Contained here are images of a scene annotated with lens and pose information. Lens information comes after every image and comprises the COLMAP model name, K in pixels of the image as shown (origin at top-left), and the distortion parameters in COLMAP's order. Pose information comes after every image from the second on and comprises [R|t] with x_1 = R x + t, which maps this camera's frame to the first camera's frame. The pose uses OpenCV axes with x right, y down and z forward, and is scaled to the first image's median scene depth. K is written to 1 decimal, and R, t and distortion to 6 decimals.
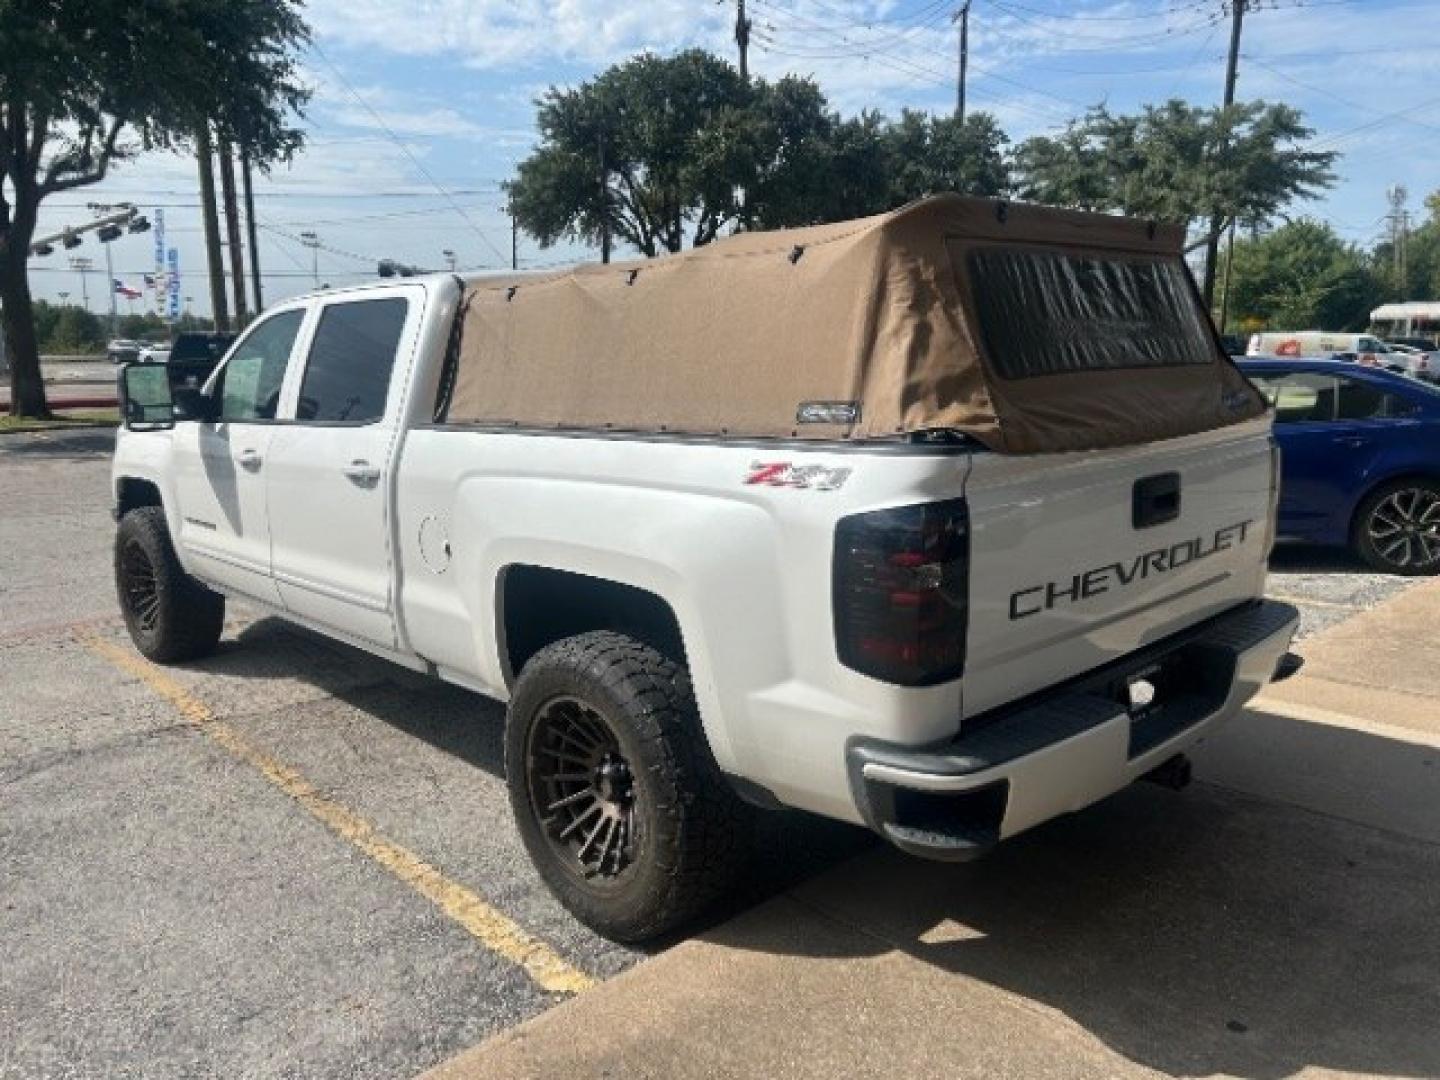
lens RADIAL K [[1106.0, 0, 720.0], [0, 1106.0, 540.0], [0, 0, 1]] dist [-0.000882, -0.001579]
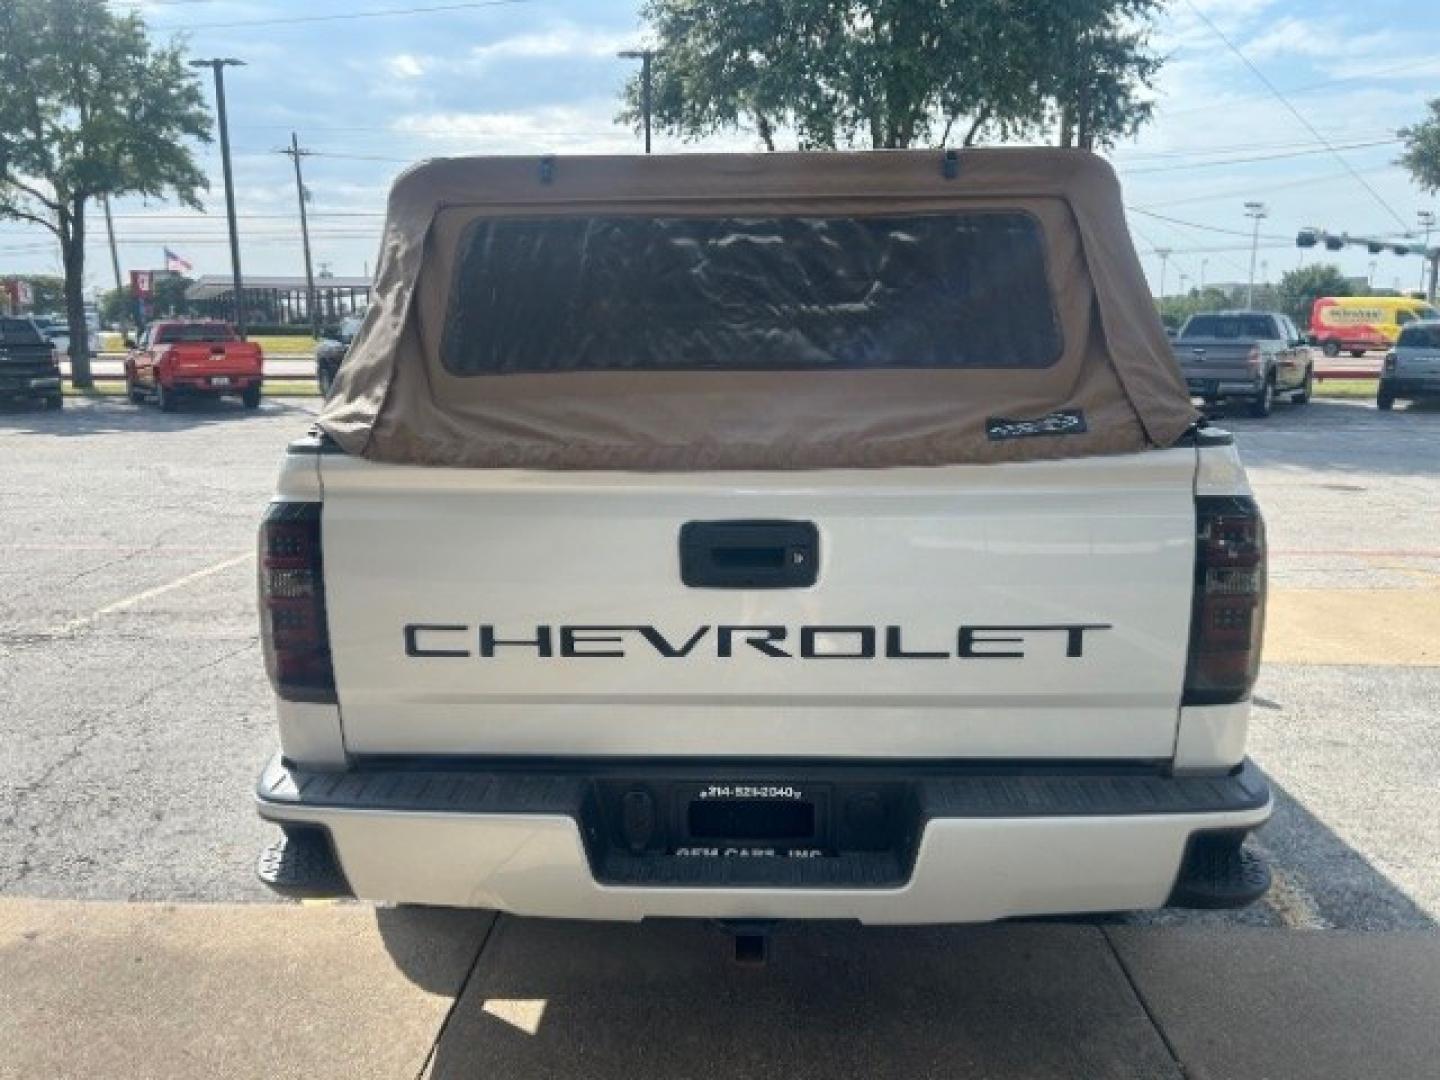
lens RADIAL K [[1077.0, 0, 720.0], [0, 1077.0, 540.0], [0, 0, 1]] dist [0.094256, -0.129160]
pose [[0.697582, 0.147213, -0.701218, 0.864823], [-0.130562, 0.988397, 0.077619, -0.096036], [0.704509, 0.037407, 0.708709, 0.495821]]
